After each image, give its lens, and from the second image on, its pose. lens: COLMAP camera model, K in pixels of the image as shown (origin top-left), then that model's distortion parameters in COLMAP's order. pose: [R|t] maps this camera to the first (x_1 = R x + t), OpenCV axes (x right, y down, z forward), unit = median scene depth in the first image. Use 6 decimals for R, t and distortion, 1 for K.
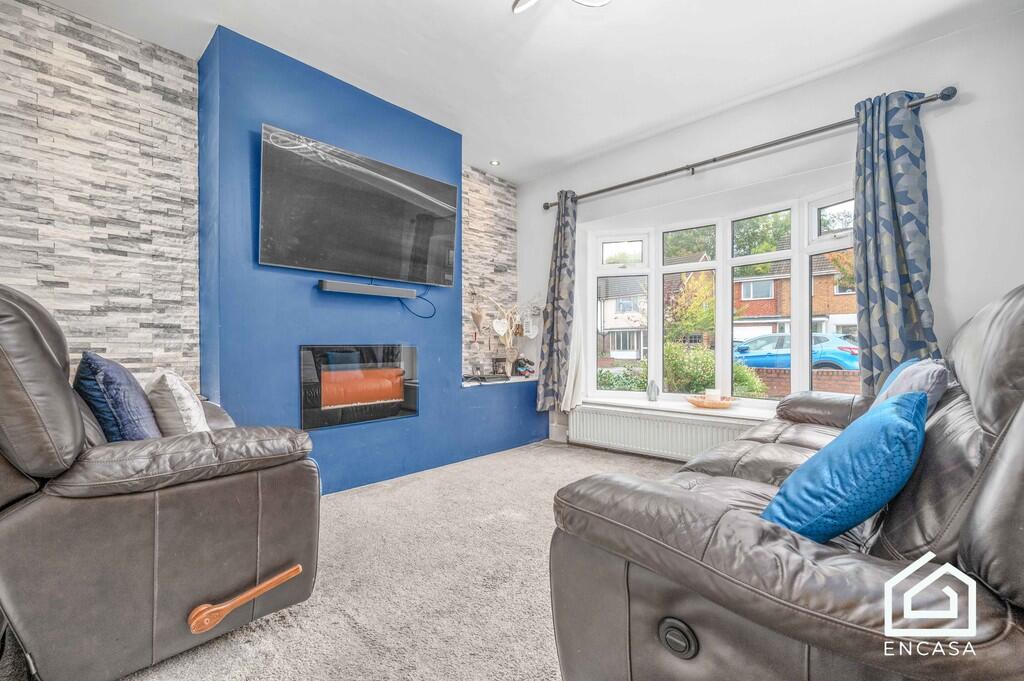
lens RADIAL K [[426.9, 0, 514.4], [0, 426.9, 345.8], [0, 0, 1]] dist [-0.002846, 0.000431]
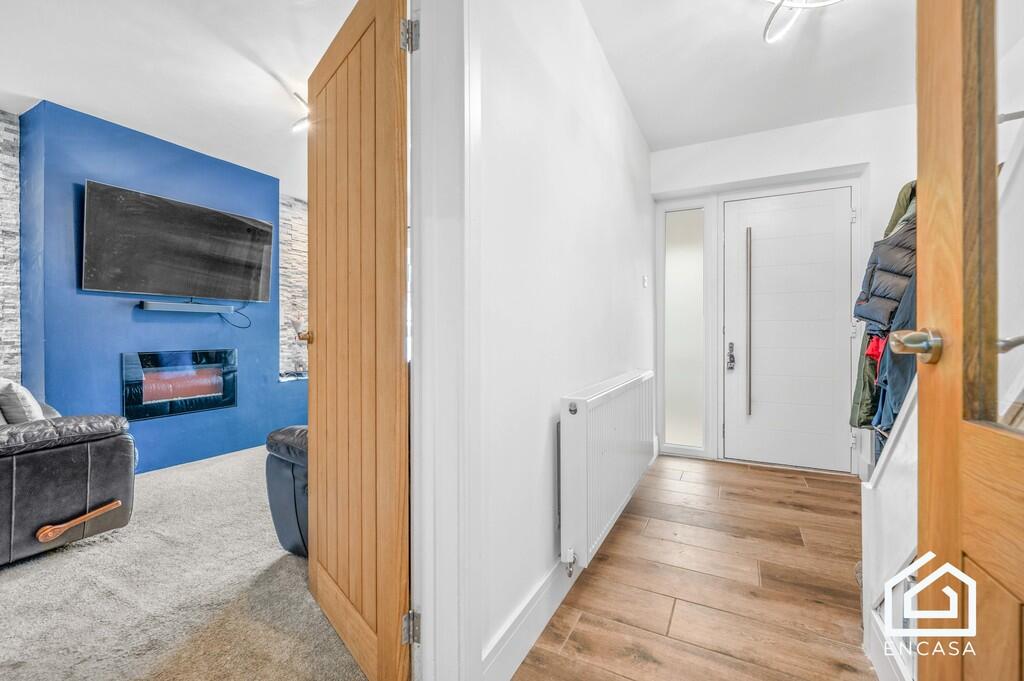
lens RADIAL K [[426.9, 0, 509.2], [0, 426.9, 332.5], [0, 0, 1]] dist [-0.002846, 0.000431]
pose [[0.965114, 0.000812, 0.261829, 0.288486], [-0.000721, 1.000000, -0.000442, -0.067318], [-0.261830, 0.000238, 0.965114, -0.545091]]
